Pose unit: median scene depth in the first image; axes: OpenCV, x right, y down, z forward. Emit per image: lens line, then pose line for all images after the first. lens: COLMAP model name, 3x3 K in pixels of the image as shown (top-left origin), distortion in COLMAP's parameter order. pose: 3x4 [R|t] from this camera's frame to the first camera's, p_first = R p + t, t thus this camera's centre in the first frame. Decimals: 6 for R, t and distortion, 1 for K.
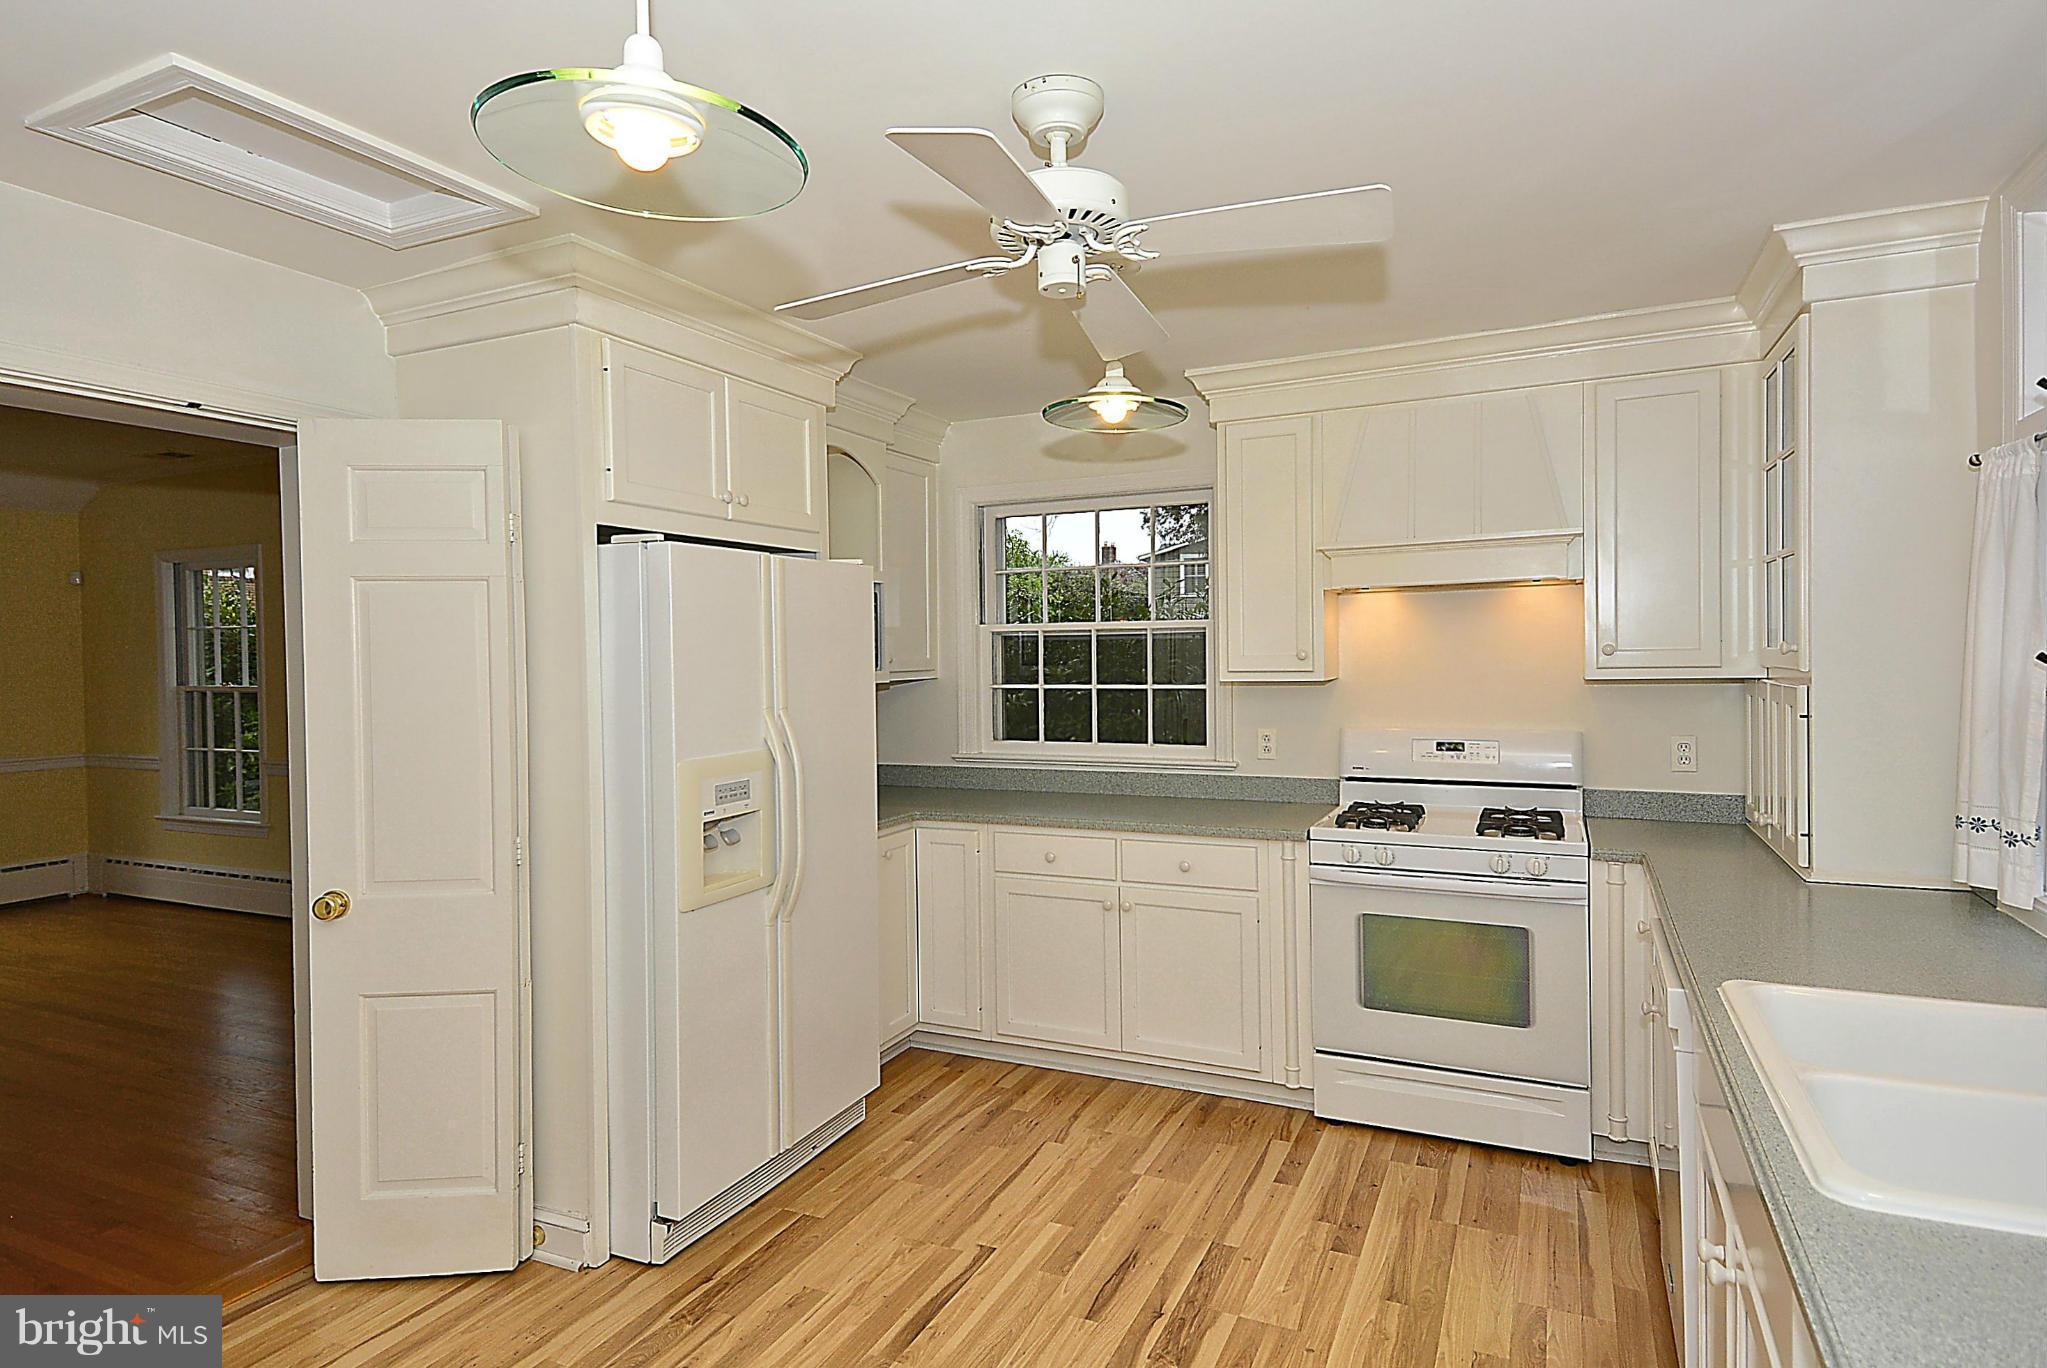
lens RADIAL K [[1096.8, 0, 1032.8], [0, 1096.8, 682.8], [0, 0, 1]] dist [0.065125, -0.065067]
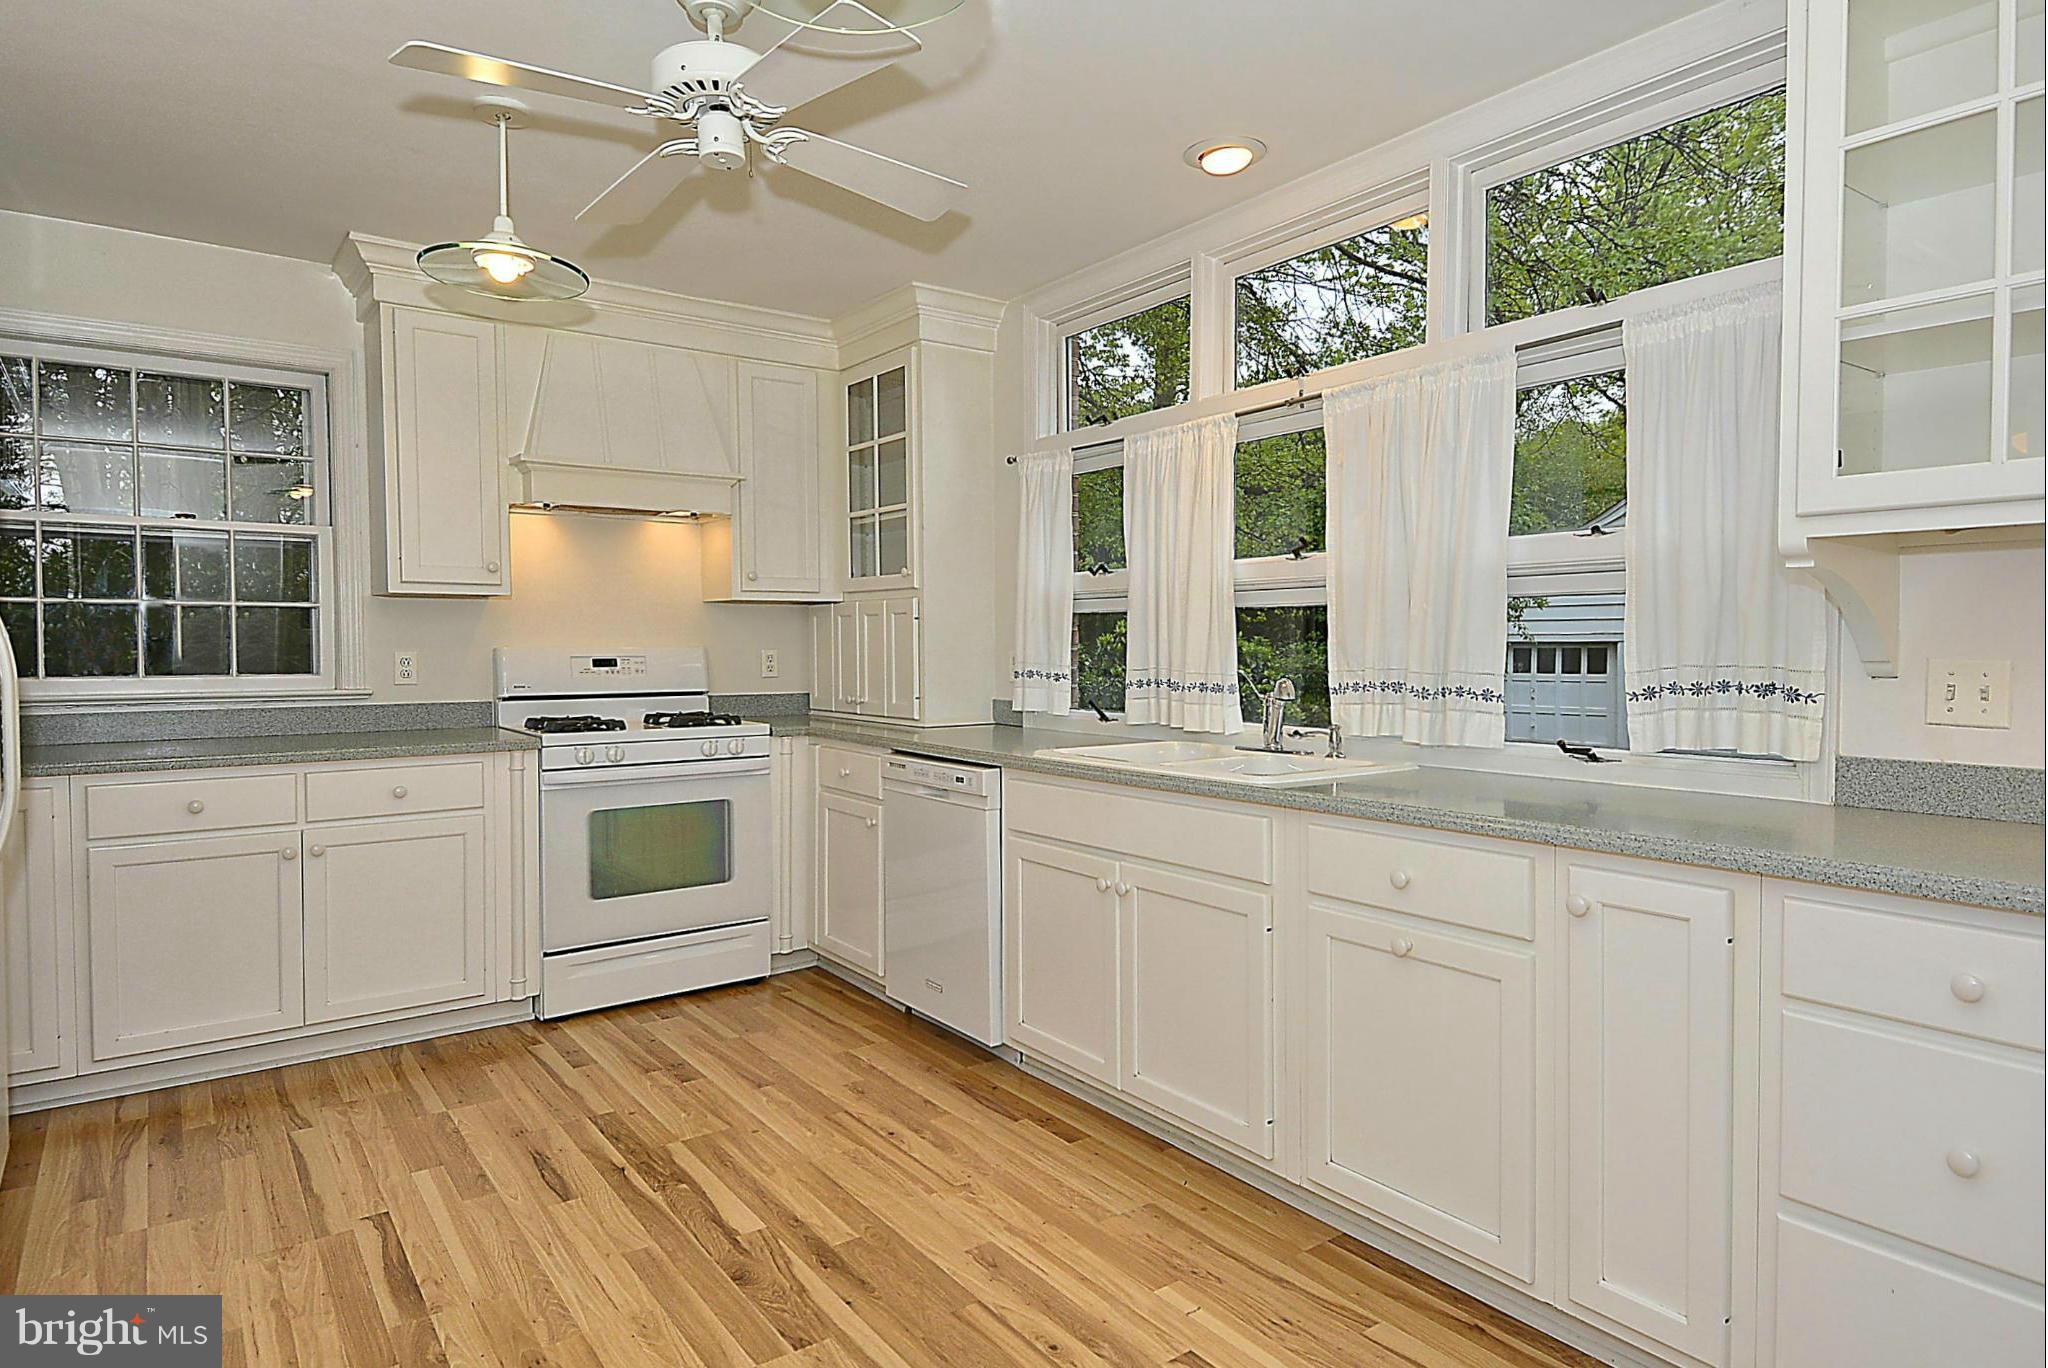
lens RADIAL K [[1097.3, 0, 1033.3], [0, 1097.3, 682.8], [0, 0, 1]] dist [0.065125, -0.065067]
pose [[0.495436, -0.023700, 0.868321, -0.419477], [0.016698, 0.999703, 0.017758, 0.076440], [-0.868484, 0.005701, 0.495684, 0.112458]]
